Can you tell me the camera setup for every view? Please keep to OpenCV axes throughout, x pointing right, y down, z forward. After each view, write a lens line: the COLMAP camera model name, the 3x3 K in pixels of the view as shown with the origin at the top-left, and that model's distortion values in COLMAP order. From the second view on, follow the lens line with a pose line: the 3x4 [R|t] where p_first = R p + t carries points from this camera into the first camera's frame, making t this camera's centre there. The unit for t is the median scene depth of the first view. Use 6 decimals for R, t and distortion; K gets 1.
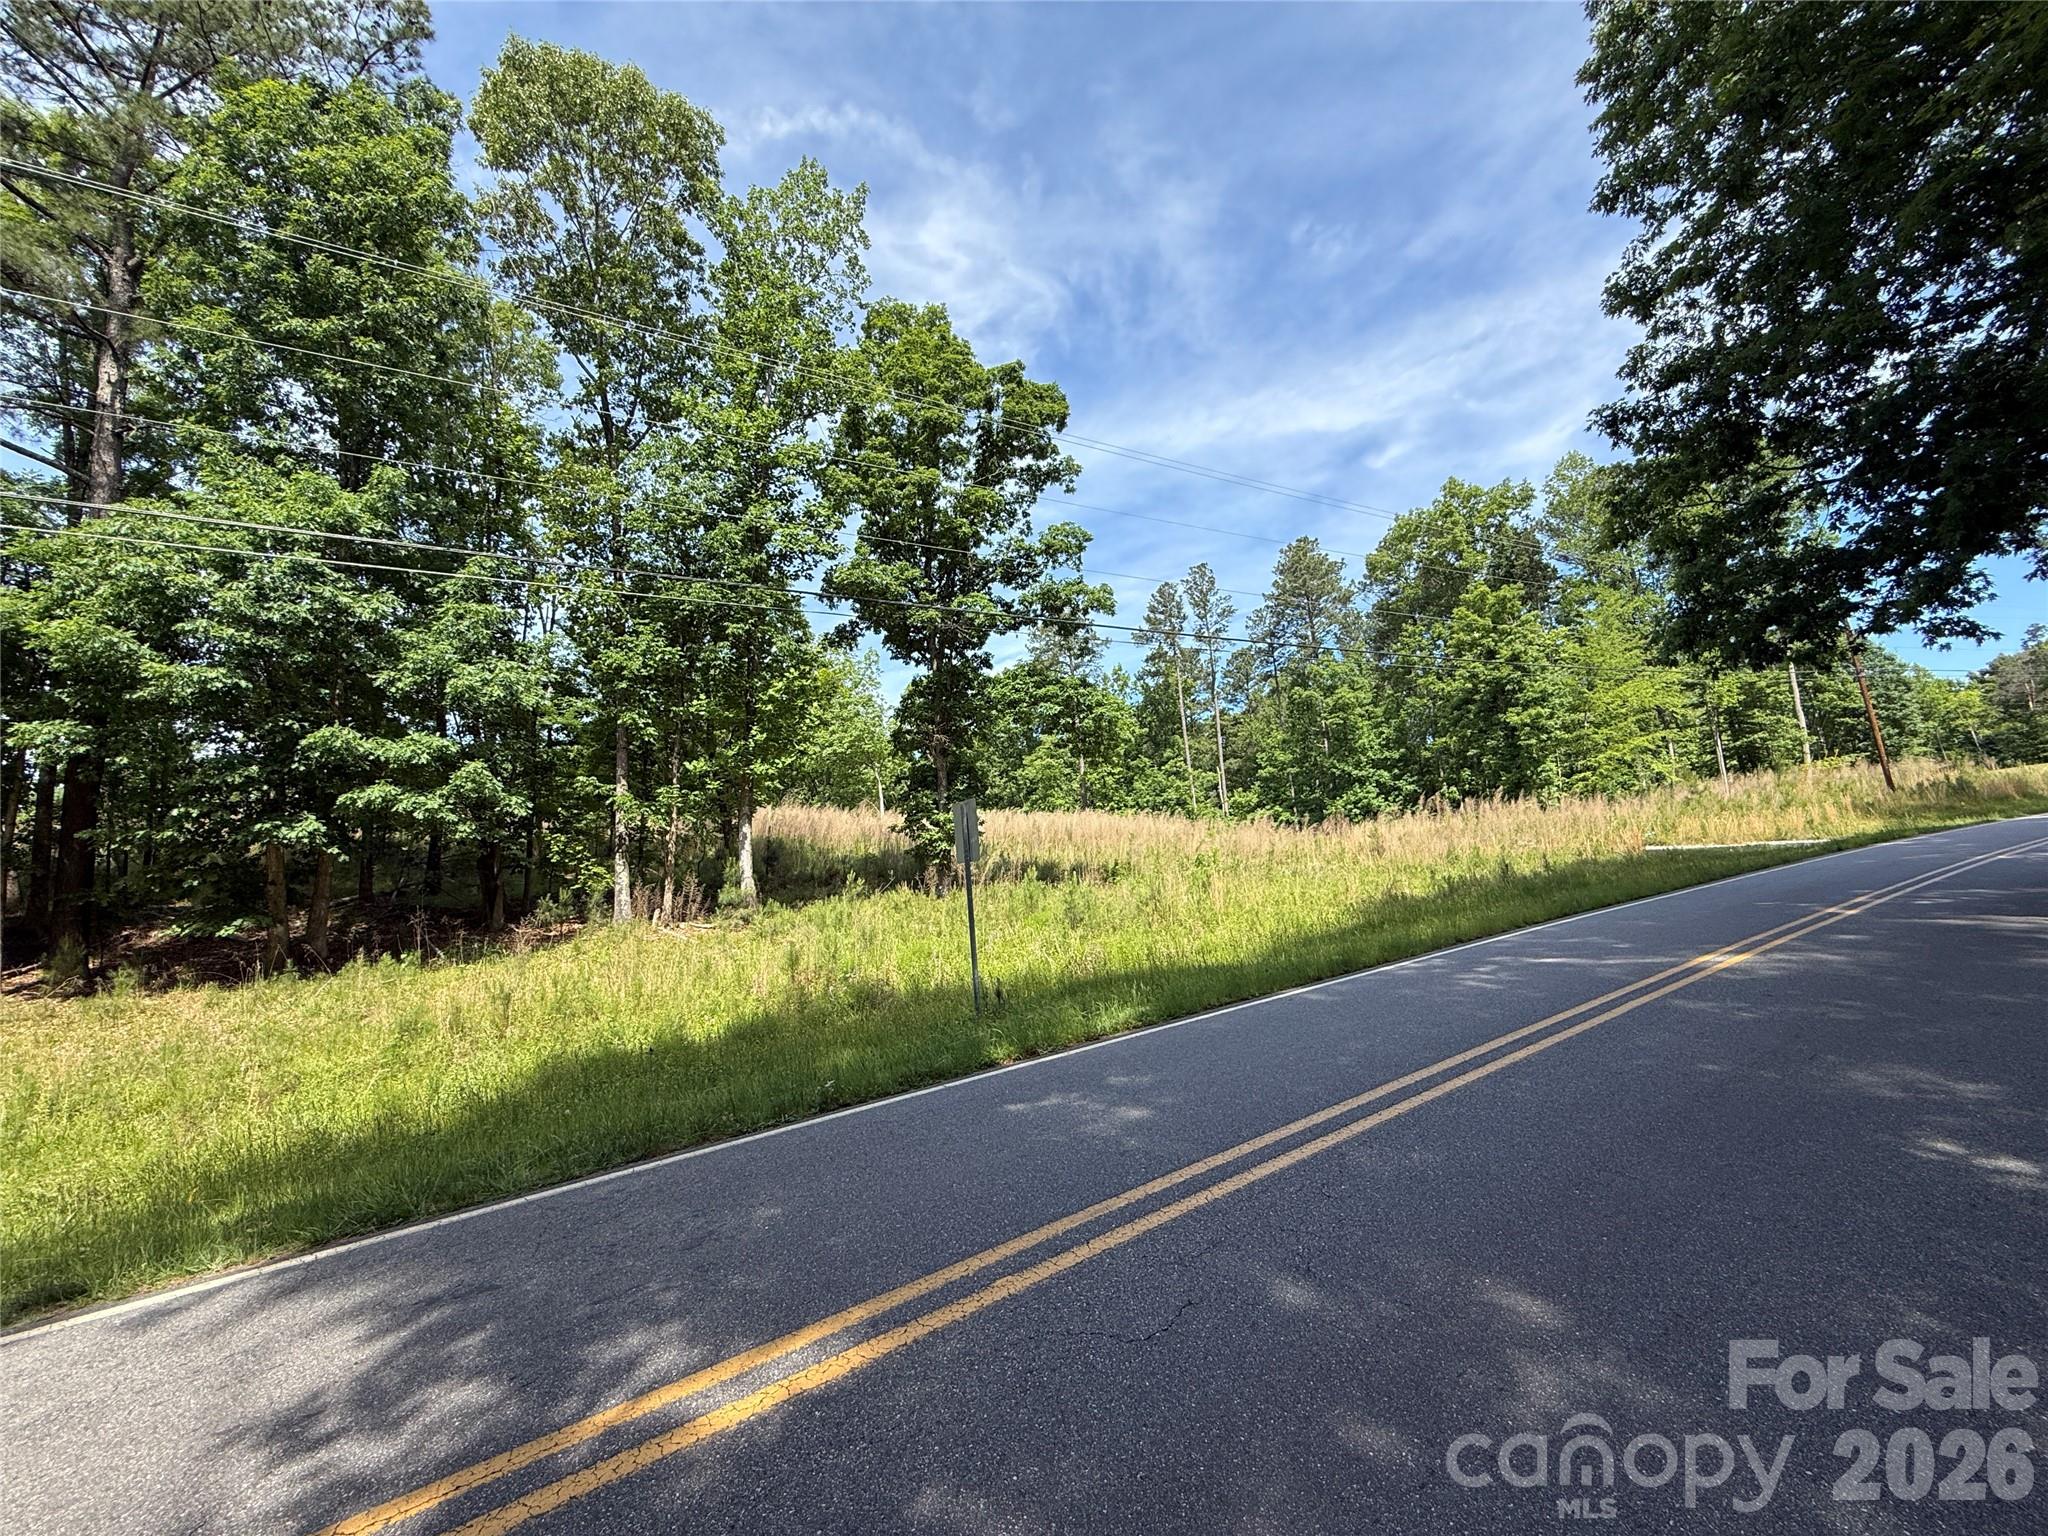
lens RADIAL K [[826.0, 0, 1014.9], [0, 826.0, 766.3], [0, 0, 1]] dist [0.000924, 0.000056]
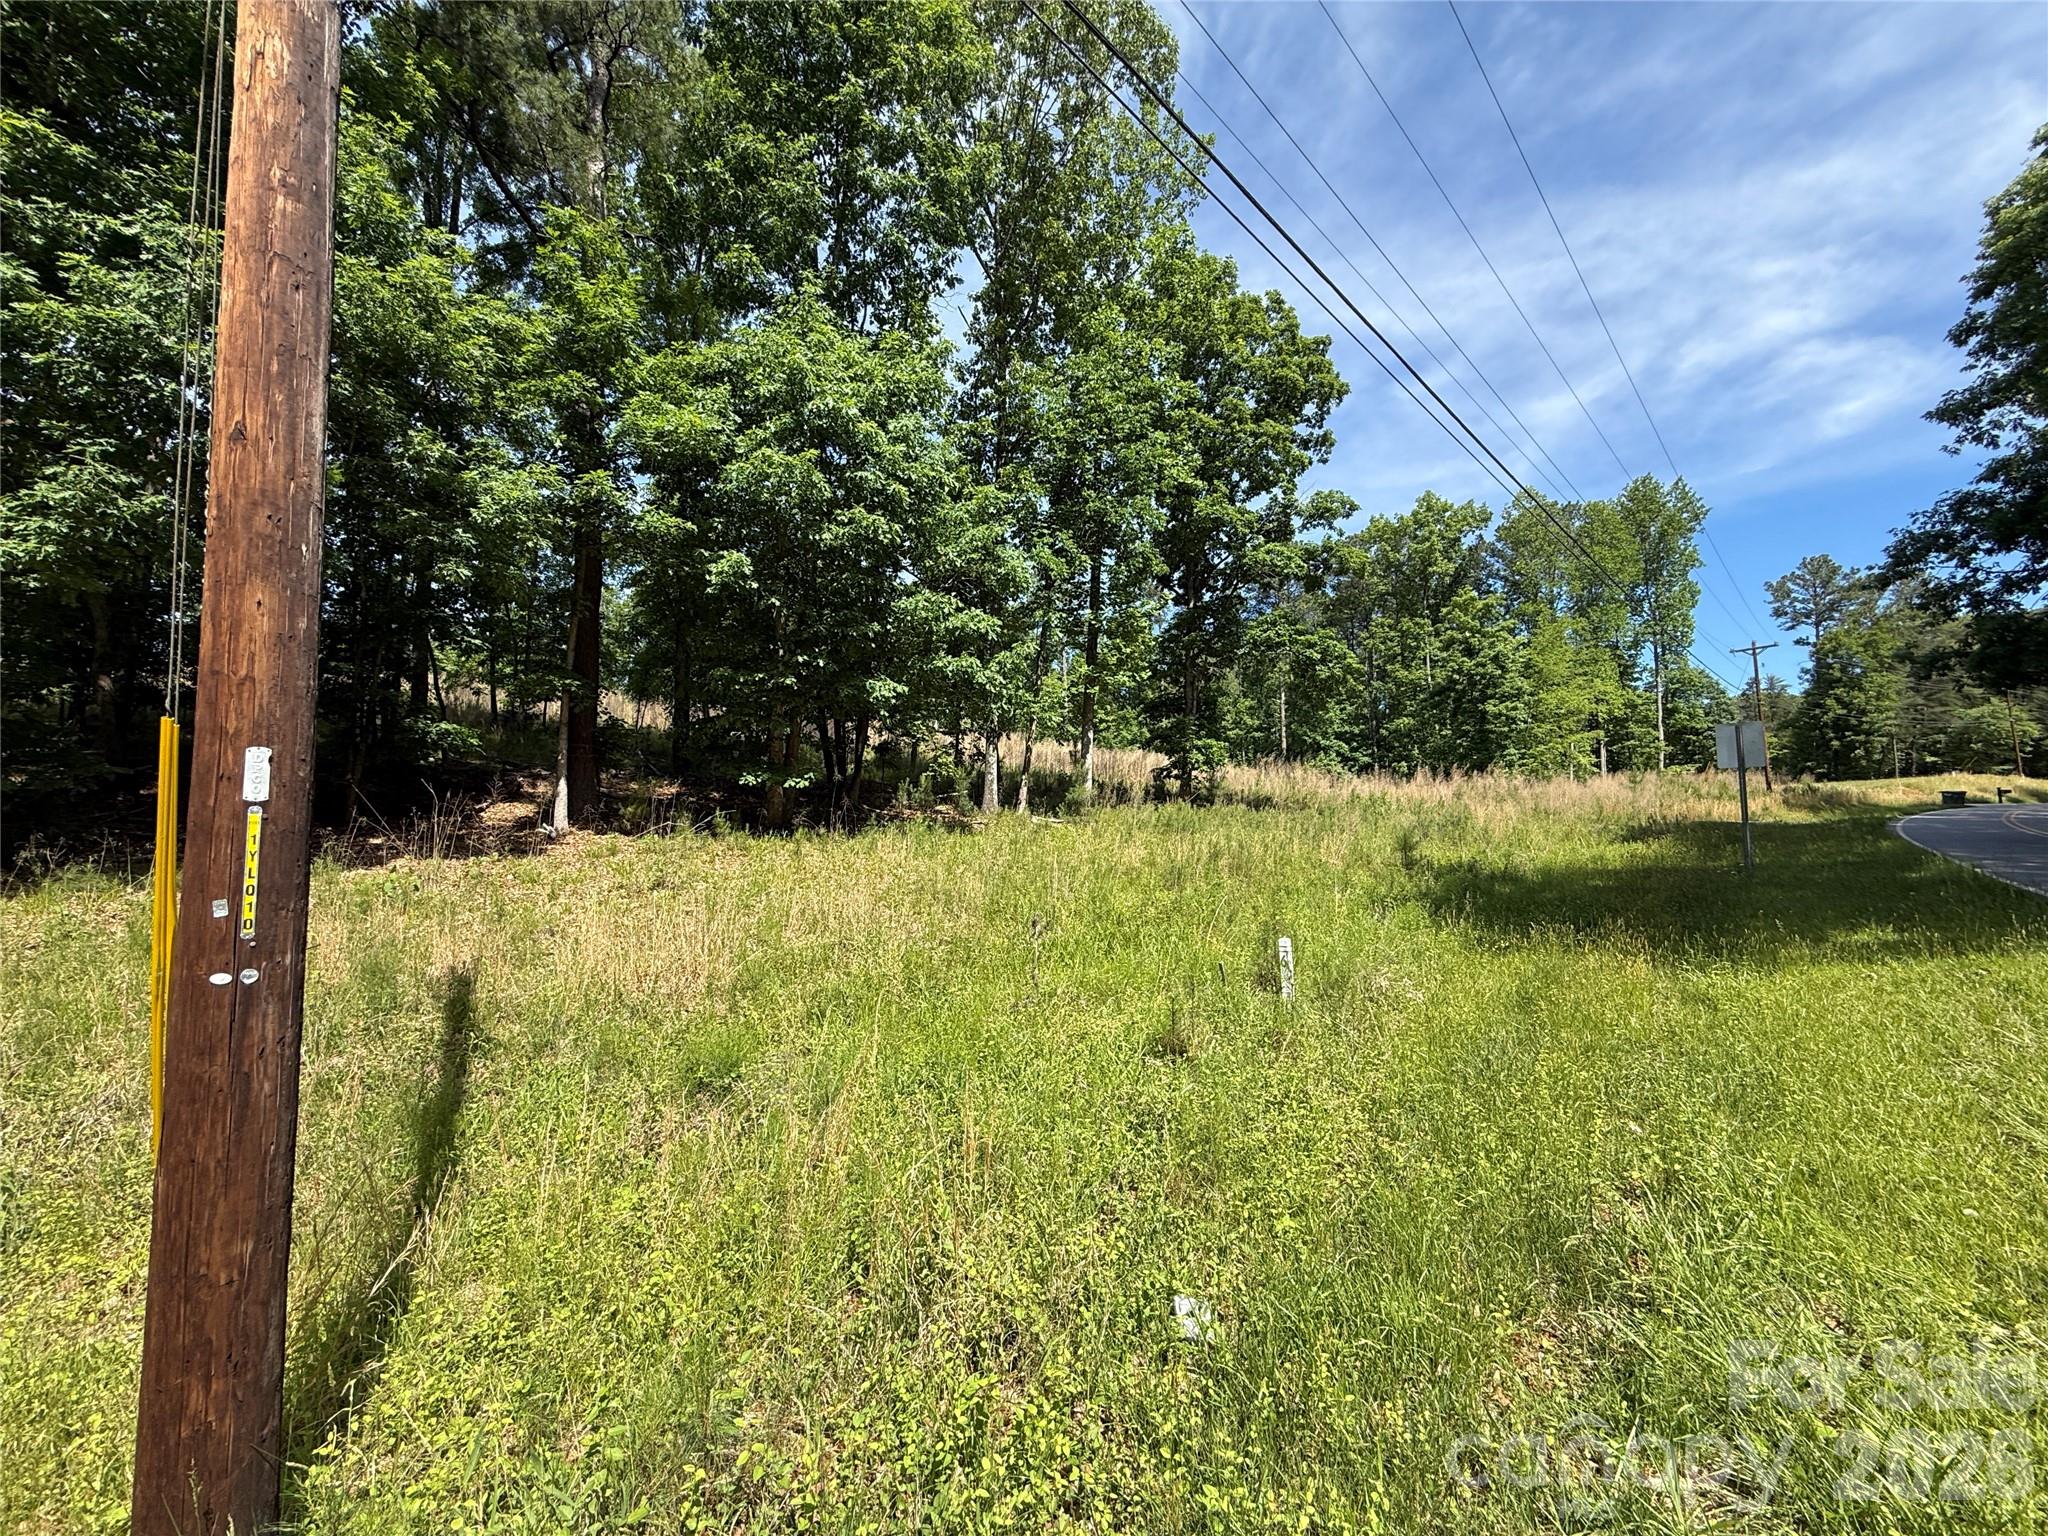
lens RADIAL K [[820.3, 0, 1024.2], [0, 820.3, 765.8], [0, 0, 1]] dist [0.000041, -0.000042]
pose [[0.972655, 0.088903, 0.214566, -0.226425], [-0.102023, 0.993482, 0.050842, 0.025114], [-0.208647, -0.071342, 0.975385, -0.012904]]
